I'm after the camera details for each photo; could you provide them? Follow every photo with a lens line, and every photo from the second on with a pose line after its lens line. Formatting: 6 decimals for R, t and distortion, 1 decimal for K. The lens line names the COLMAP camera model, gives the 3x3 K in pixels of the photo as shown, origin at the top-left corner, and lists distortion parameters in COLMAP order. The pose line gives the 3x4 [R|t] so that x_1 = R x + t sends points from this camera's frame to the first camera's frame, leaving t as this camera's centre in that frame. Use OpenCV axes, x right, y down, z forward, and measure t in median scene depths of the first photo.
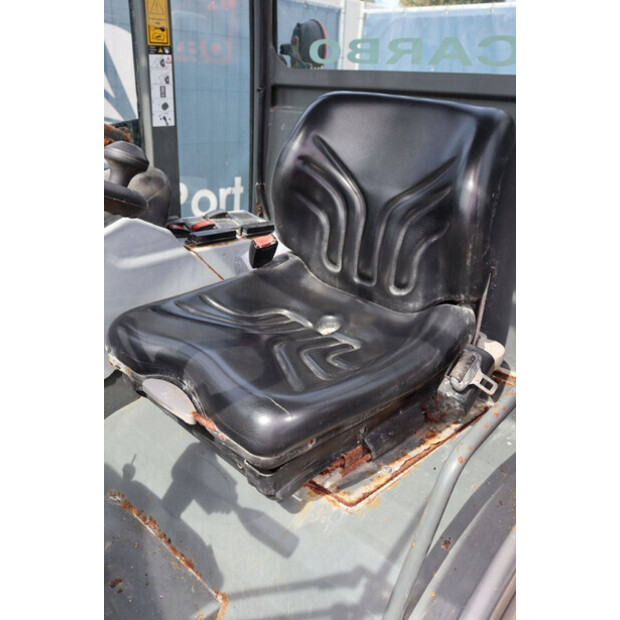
lens RADIAL K [[595.8, 0, 310.0], [0, 595.8, 310.0], [0, 0, 1]] dist [-0.143288, 0.216813]
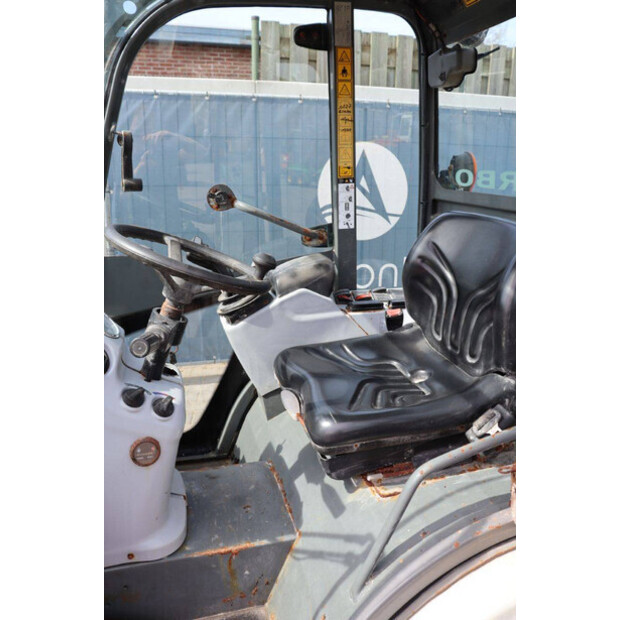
lens RADIAL K [[516.1, 0, 310.0], [0, 516.1, 310.0], [0, 0, 1]] dist [-0.174411, 0.174083]
pose [[0.873307, 0.097562, -0.477302, 0.342178], [-0.140243, 0.988615, -0.054524, -0.026711], [0.466548, 0.114554, 0.877046, -0.183319]]
